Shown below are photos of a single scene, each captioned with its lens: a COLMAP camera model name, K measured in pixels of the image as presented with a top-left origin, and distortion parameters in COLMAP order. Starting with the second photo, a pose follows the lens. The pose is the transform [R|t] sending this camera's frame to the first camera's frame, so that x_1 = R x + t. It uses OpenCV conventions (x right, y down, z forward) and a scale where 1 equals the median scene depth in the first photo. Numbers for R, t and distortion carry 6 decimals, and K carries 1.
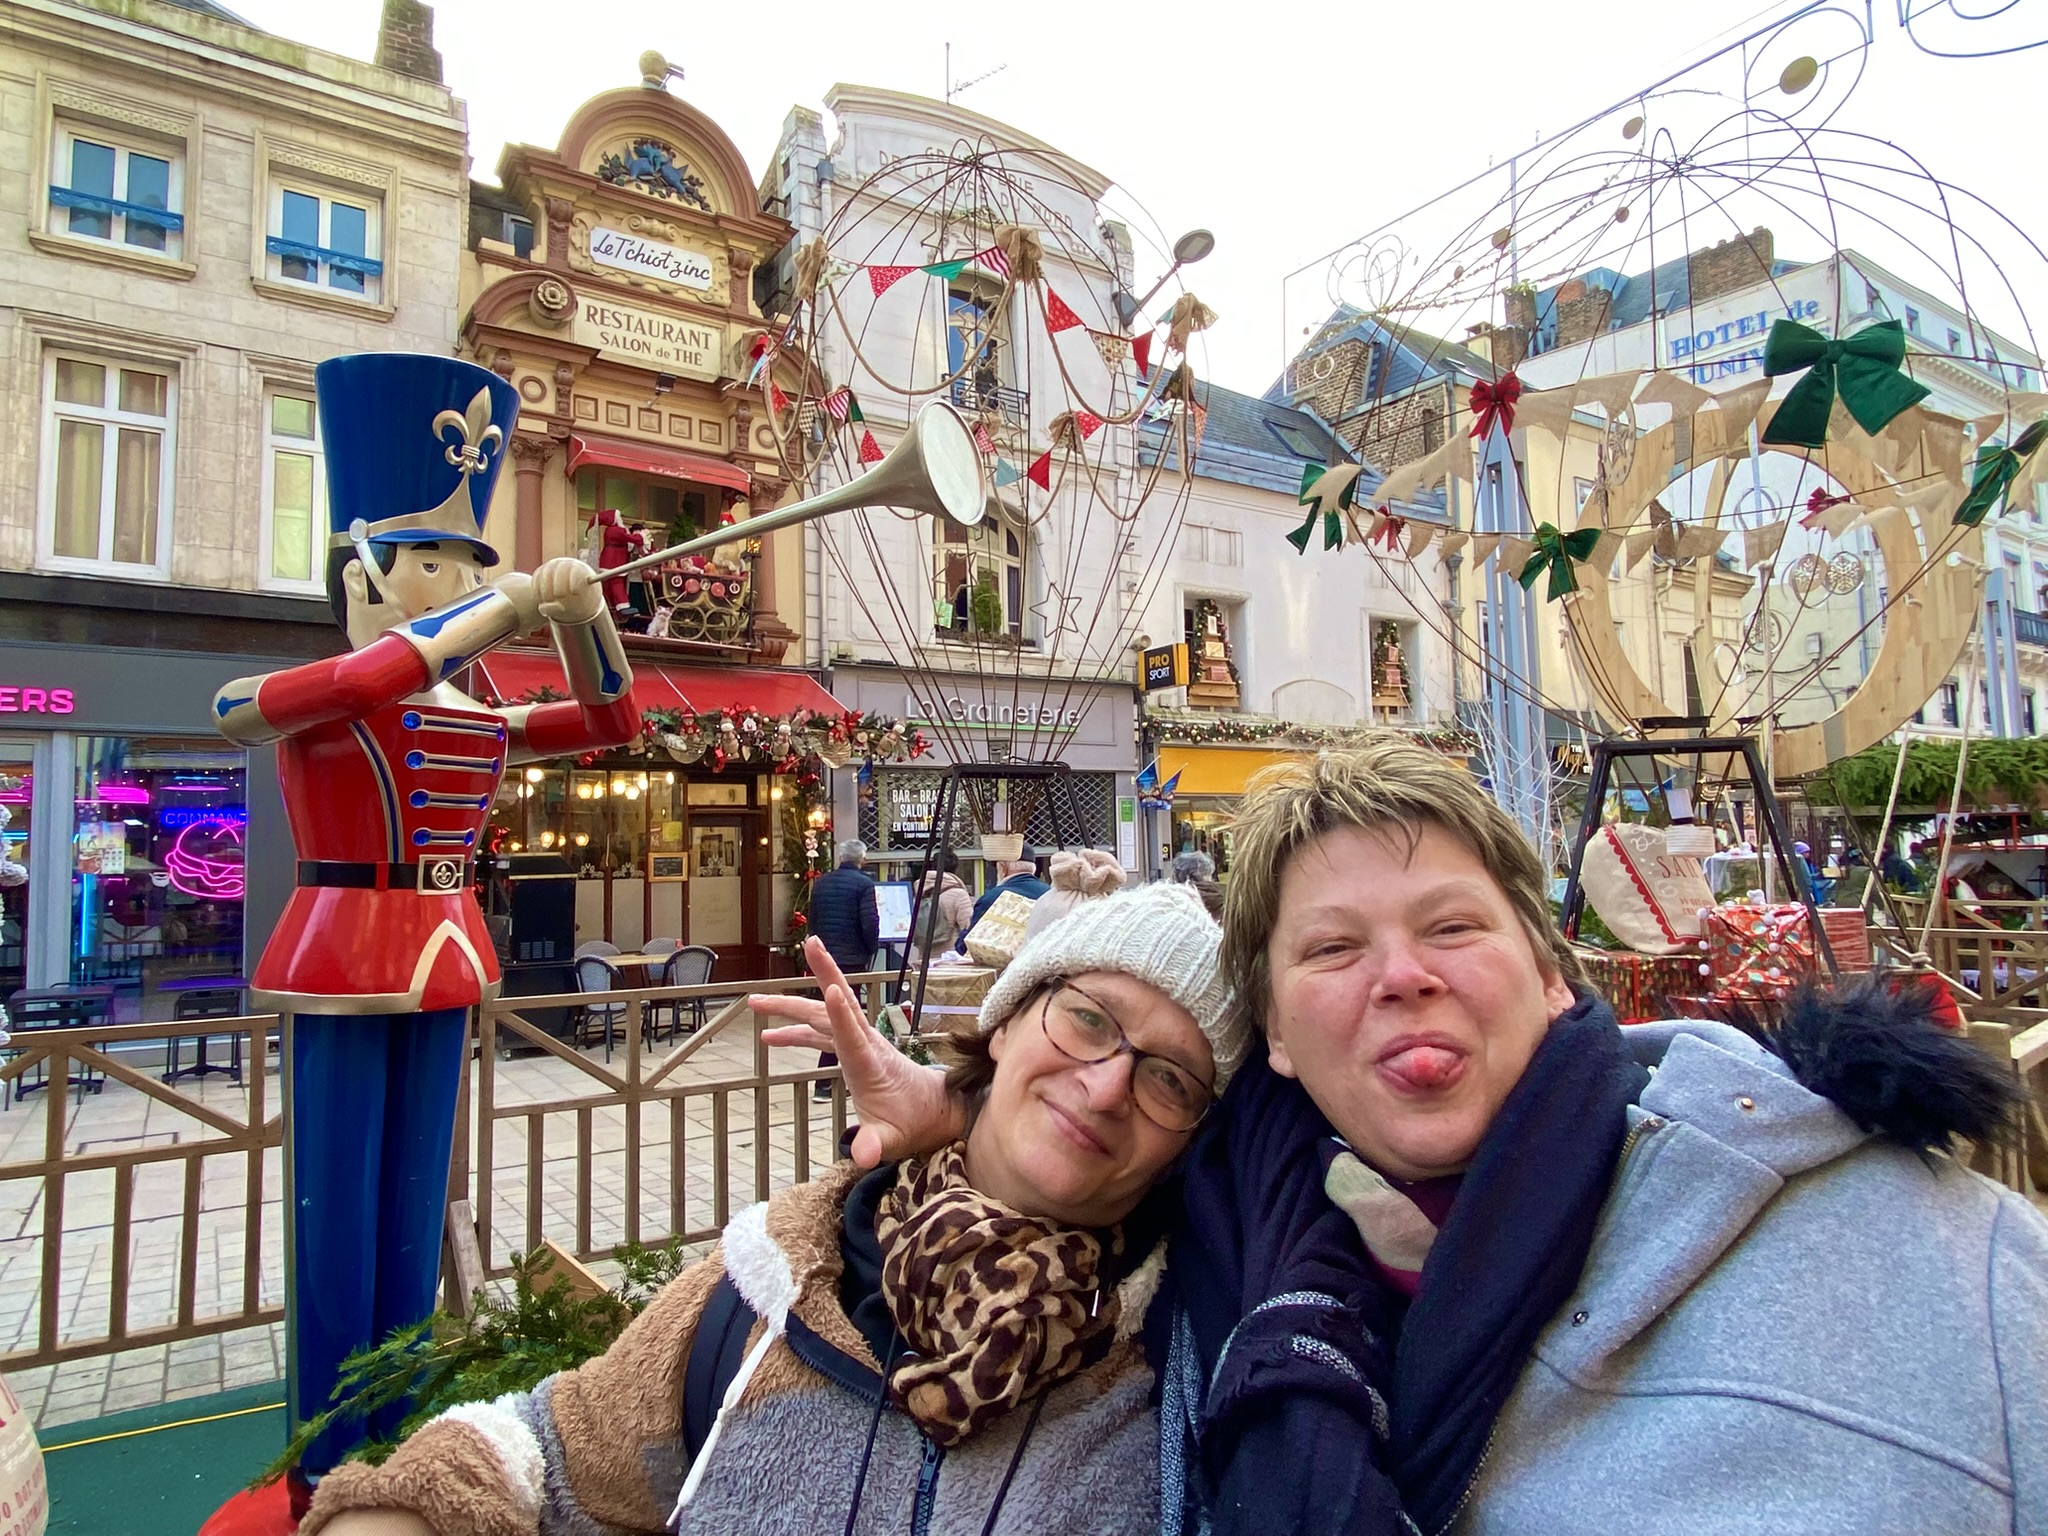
lens RADIAL K [[1190.5, 0, 1024.0], [0, 1190.5, 768.0], [0, 0, 1]] dist [0.001793, 0.000246]
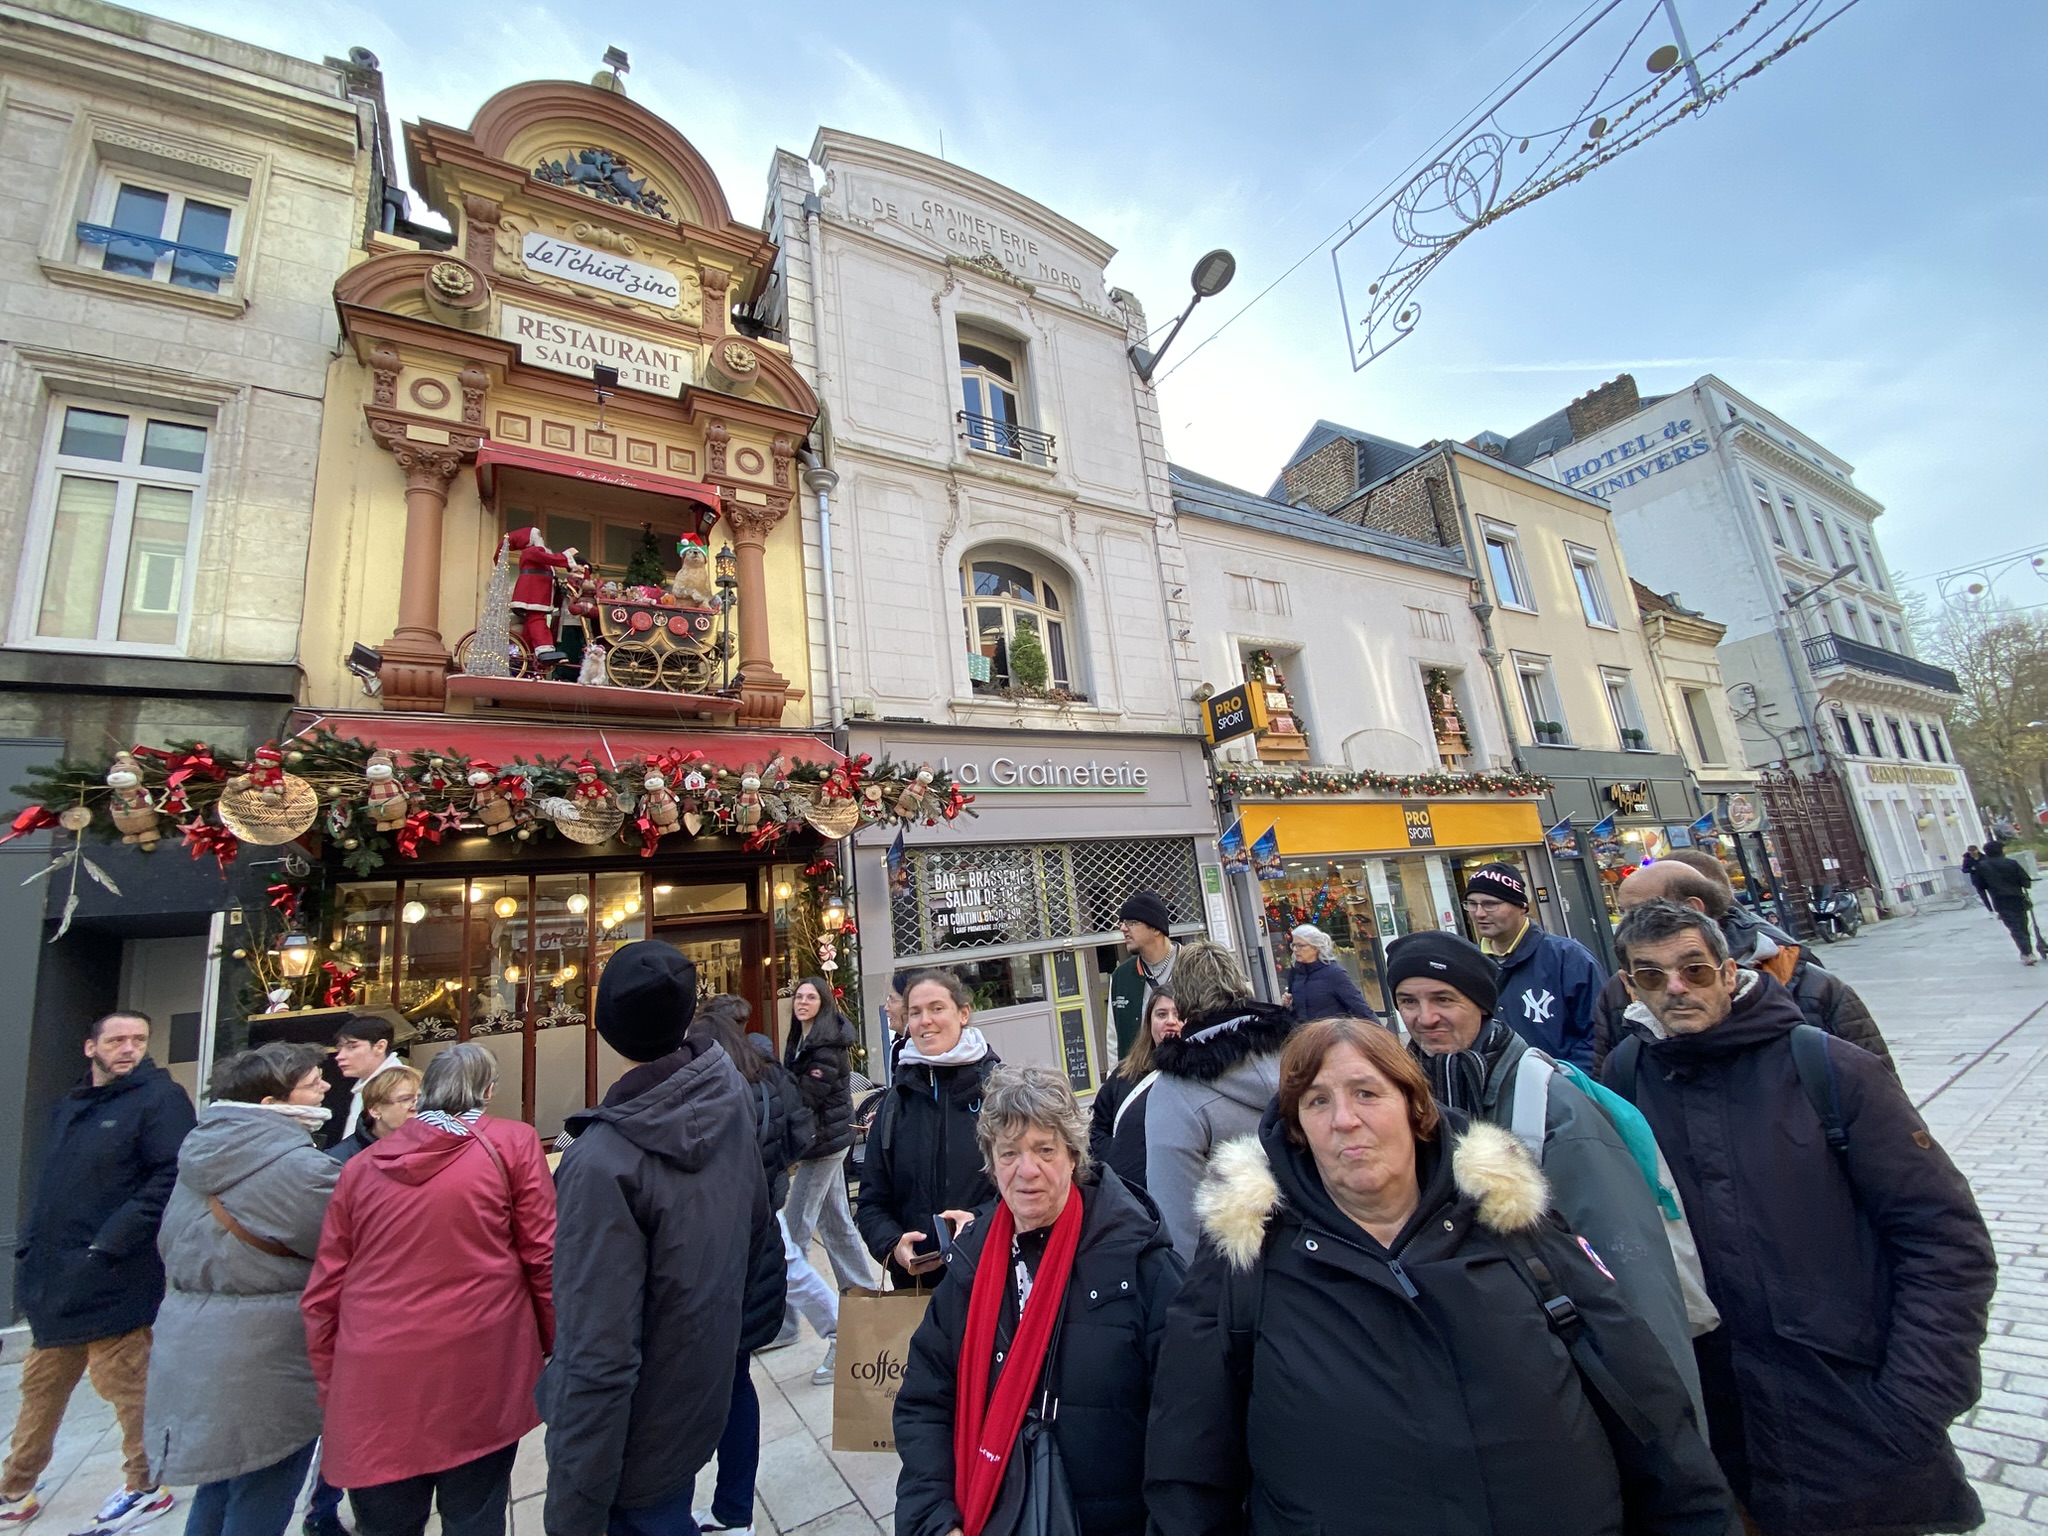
lens RADIAL K [[815.9, 0, 1024.0], [0, 815.9, 768.0], [0, 0, 1]] dist [0.020838, -0.019921]
pose [[0.995114, -0.094108, -0.029869, -0.027272], [0.088926, 0.985717, -0.143020, 0.032683], [0.042902, 0.139665, 0.989269, 0.462040]]
